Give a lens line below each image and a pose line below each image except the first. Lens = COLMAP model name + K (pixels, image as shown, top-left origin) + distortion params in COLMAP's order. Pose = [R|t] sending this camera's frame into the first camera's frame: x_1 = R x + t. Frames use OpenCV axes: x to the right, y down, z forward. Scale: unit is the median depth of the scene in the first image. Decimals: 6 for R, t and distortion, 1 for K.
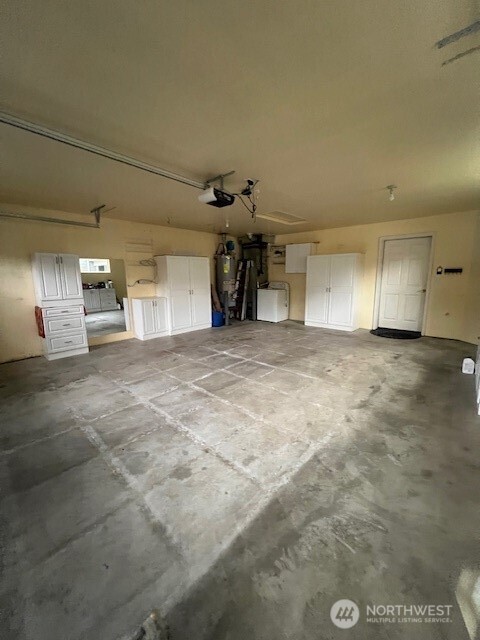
lens RADIAL K [[256.6, 0, 242.5], [0, 256.6, 319.0], [0, 0, 1]] dist [-0.001236, -0.000077]
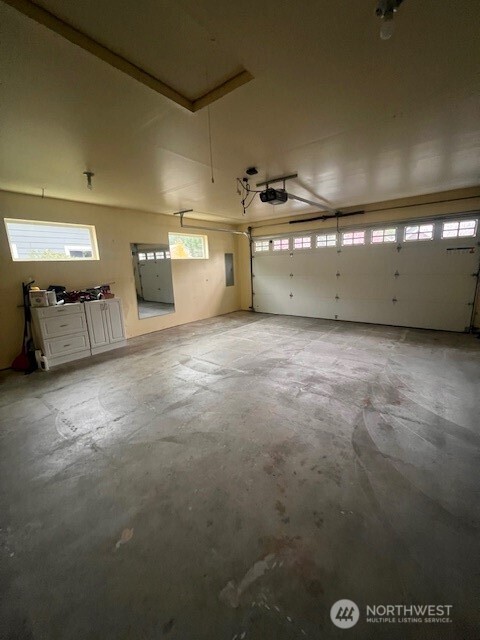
lens RADIAL K [[256.6, 0, 241.7], [0, 256.6, 318.9], [0, 0, 1]] dist [-0.001236, -0.000077]
pose [[-0.995786, 0.061127, -0.068370, 0.159814], [0.031626, 0.928637, 0.369639, -0.387000], [0.086086, 0.365919, -0.926657, 2.223678]]
